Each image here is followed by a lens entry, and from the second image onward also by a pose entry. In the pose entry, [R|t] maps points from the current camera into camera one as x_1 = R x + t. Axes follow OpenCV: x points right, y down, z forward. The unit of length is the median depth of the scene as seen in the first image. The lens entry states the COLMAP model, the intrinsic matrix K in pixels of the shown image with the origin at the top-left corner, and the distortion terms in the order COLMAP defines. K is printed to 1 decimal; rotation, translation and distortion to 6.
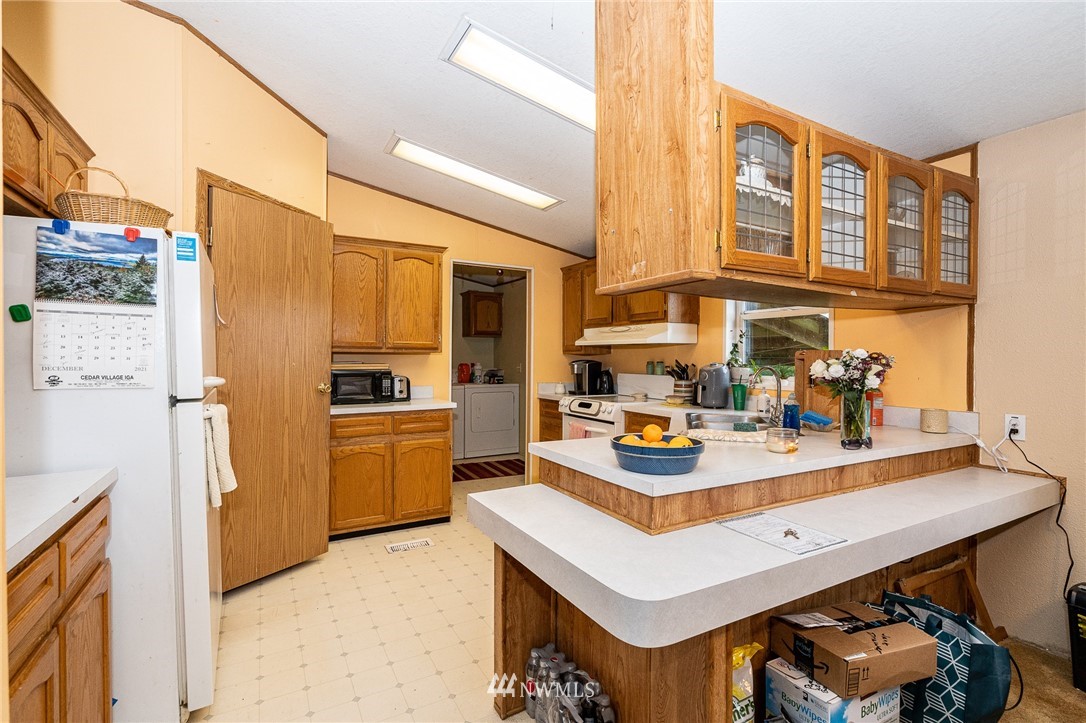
lens RADIAL K [[515.2, 0, 543.0], [0, 515.2, 361.5], [0, 0, 1]] dist [-0.000095, 0.000147]
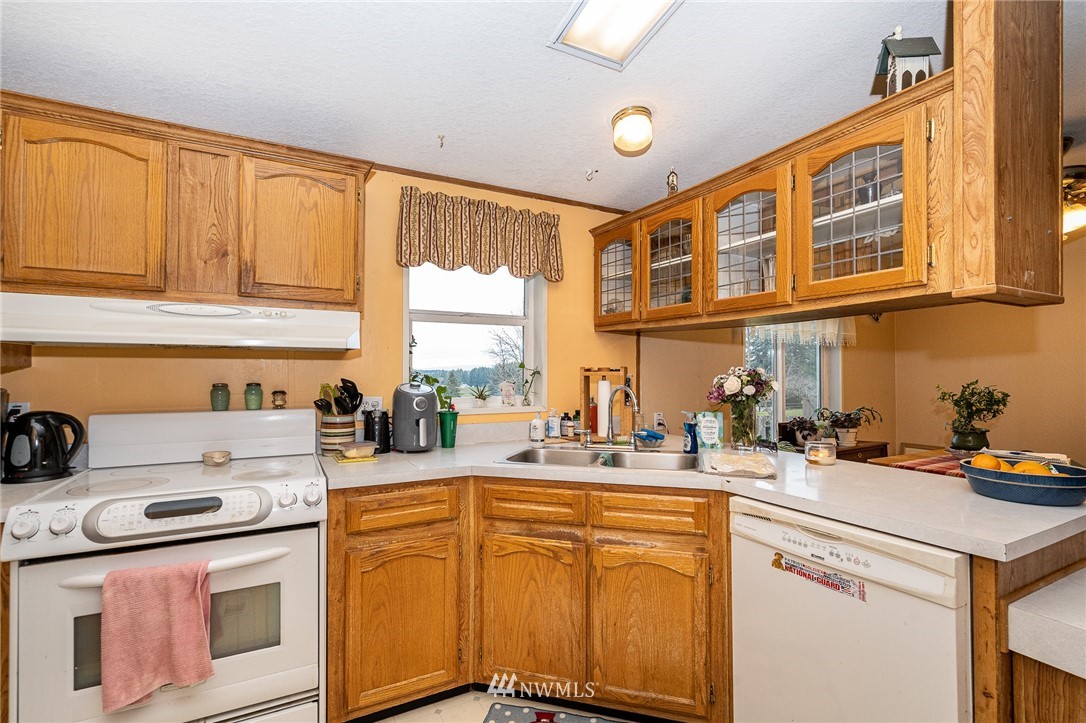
lens RADIAL K [[515.2, 0, 543.0], [0, 515.2, 361.5], [0, 0, 1]] dist [-0.000095, 0.000147]
pose [[-0.000693, 0.010721, 0.999942, -0.289079], [0.012732, 0.999862, -0.010712, -0.012578], [-0.999919, 0.012724, -0.000830, 0.741006]]
